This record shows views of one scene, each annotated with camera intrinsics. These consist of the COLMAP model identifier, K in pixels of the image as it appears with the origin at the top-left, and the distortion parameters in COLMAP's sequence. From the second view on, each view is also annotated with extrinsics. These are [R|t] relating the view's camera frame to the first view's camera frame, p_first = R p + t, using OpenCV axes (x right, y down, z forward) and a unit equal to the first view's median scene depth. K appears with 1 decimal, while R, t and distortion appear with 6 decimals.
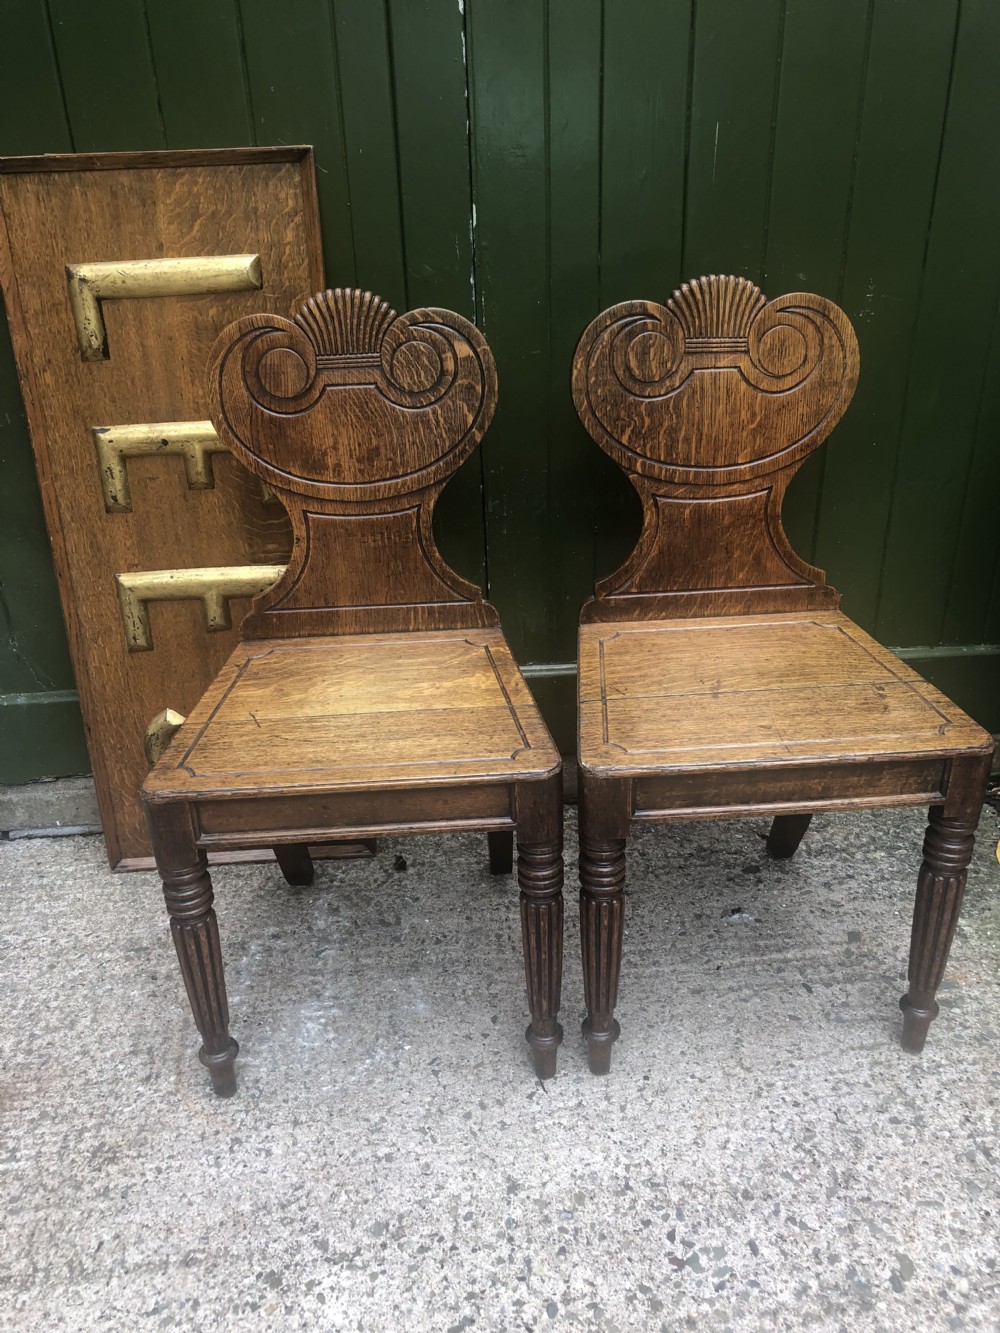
lens RADIAL K [[1101.8, 0, 496.0], [0, 1101.8, 660.3], [0, 0, 1]] dist [0.006280, 0.001588]
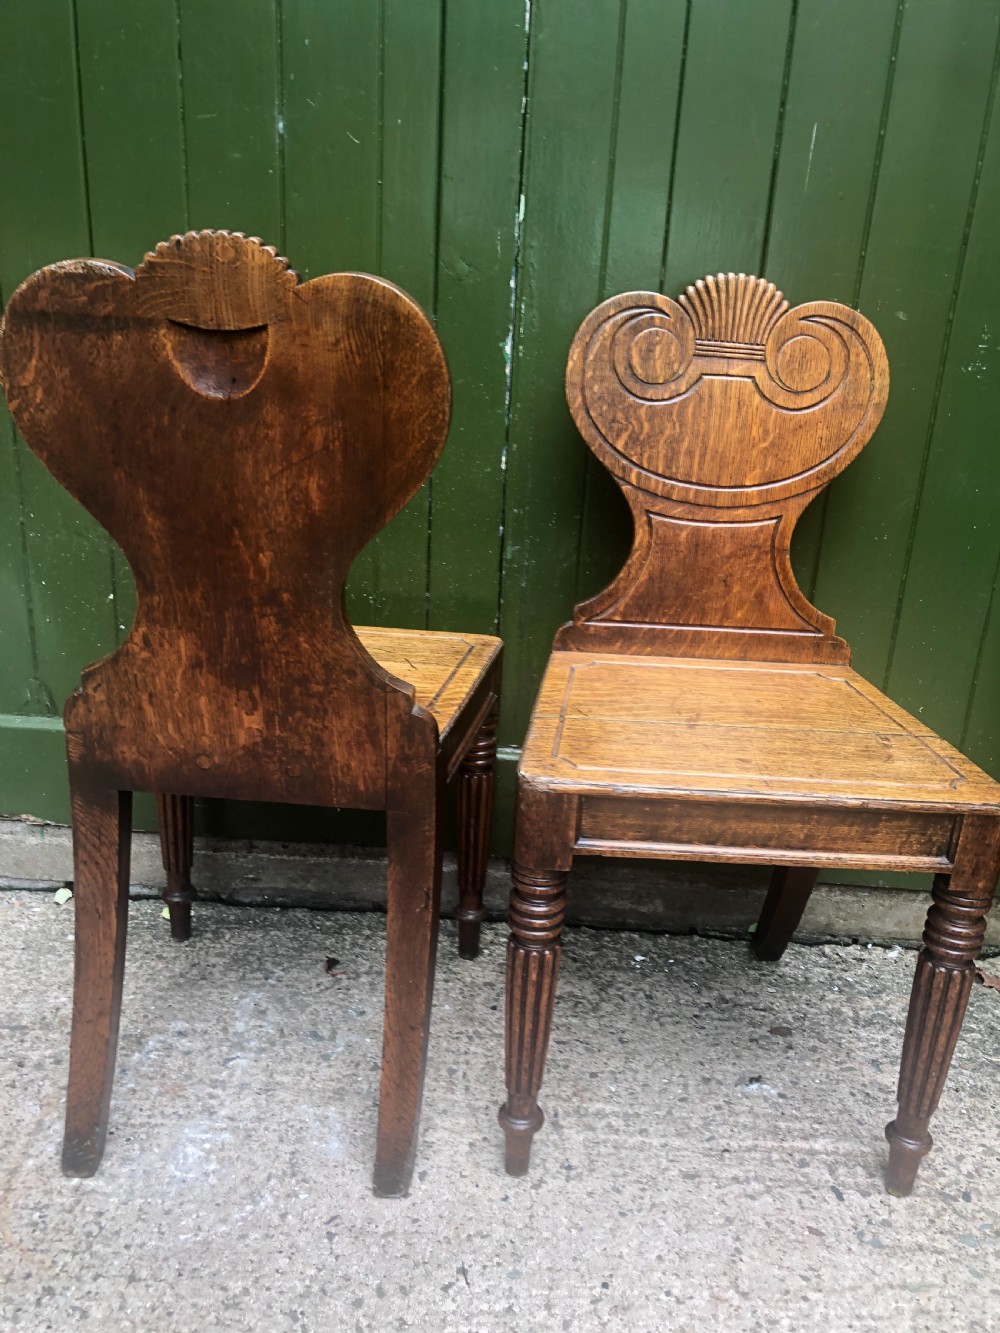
lens RADIAL K [[1110.9, 0, 500.8], [0, 1110.9, 675.9], [0, 0, 1]] dist [-0.032867, 0.100226]
pose [[0.991227, 0.112299, -0.069696, 0.068260], [-0.120240, 0.985123, -0.122781, 0.070329], [0.054871, 0.130084, 0.989983, 0.191063]]
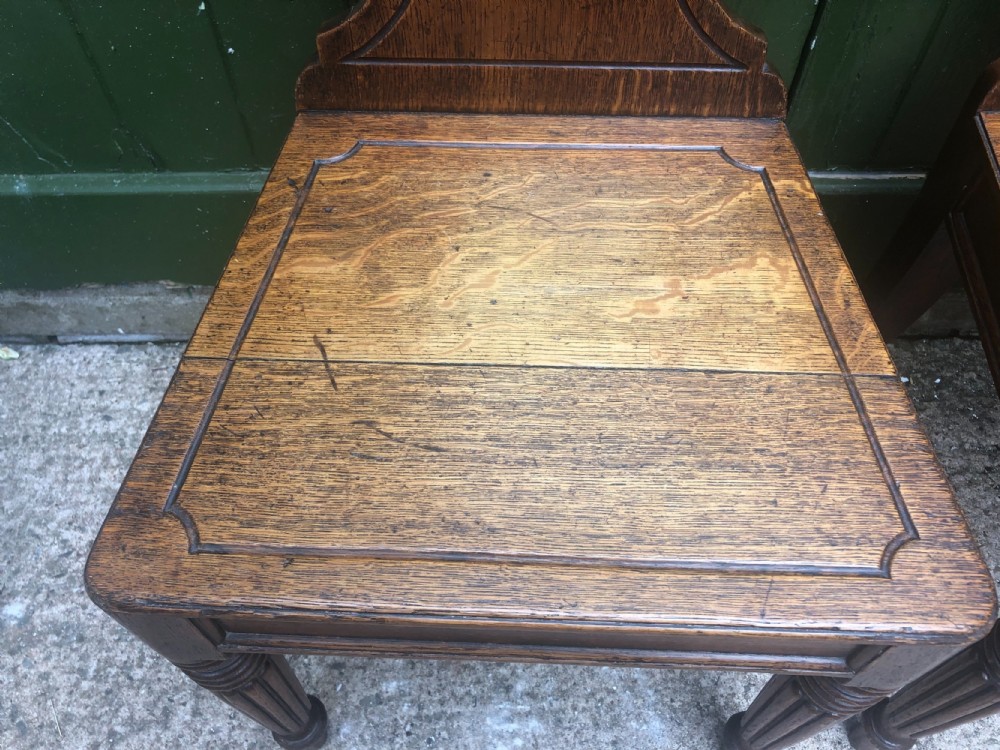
lens RADIAL K [[833.0, 0, 507.1], [0, 833.0, 372.2], [0, 0, 1]] dist [-0.006427, 0.030452]
pose [[0.998400, 0.056385, 0.004368, -0.183134], [-0.051440, 0.873316, 0.484432, -0.141865], [0.023501, -0.483881, 0.874818, 0.657705]]
